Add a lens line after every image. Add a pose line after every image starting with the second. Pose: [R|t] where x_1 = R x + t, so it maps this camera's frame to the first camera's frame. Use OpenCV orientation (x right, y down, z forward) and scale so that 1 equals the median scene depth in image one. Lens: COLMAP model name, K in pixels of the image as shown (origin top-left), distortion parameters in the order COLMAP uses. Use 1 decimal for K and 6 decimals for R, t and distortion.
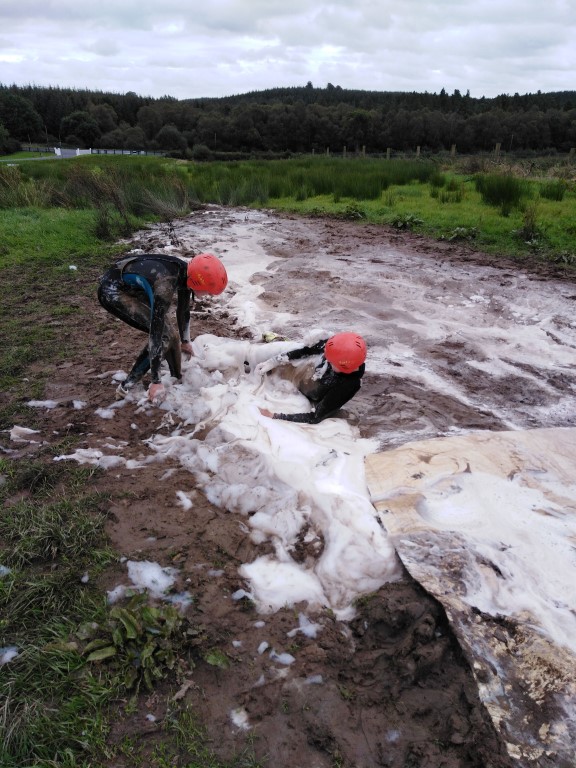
lens RADIAL K [[568.8, 0, 293.4], [0, 568.8, 388.5], [0, 0, 1]] dist [0.027346, -0.012335]
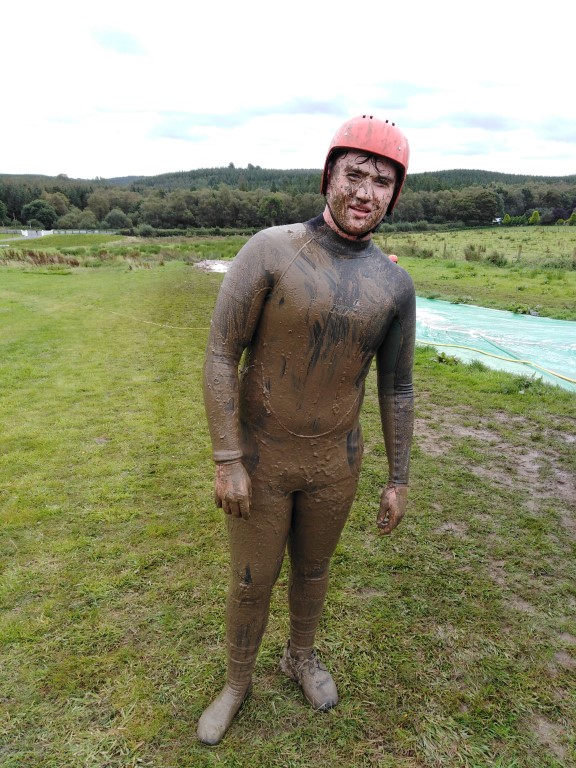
lens RADIAL K [[568.8, 0, 295.3], [0, 568.8, 385.3], [0, 0, 1]] dist [0.027346, -0.012335]
pose [[0.991665, -0.056387, 0.115845, -0.003998], [0.069239, 0.991508, -0.110086, 0.077256], [-0.108654, 0.117189, 0.987148, -0.215748]]
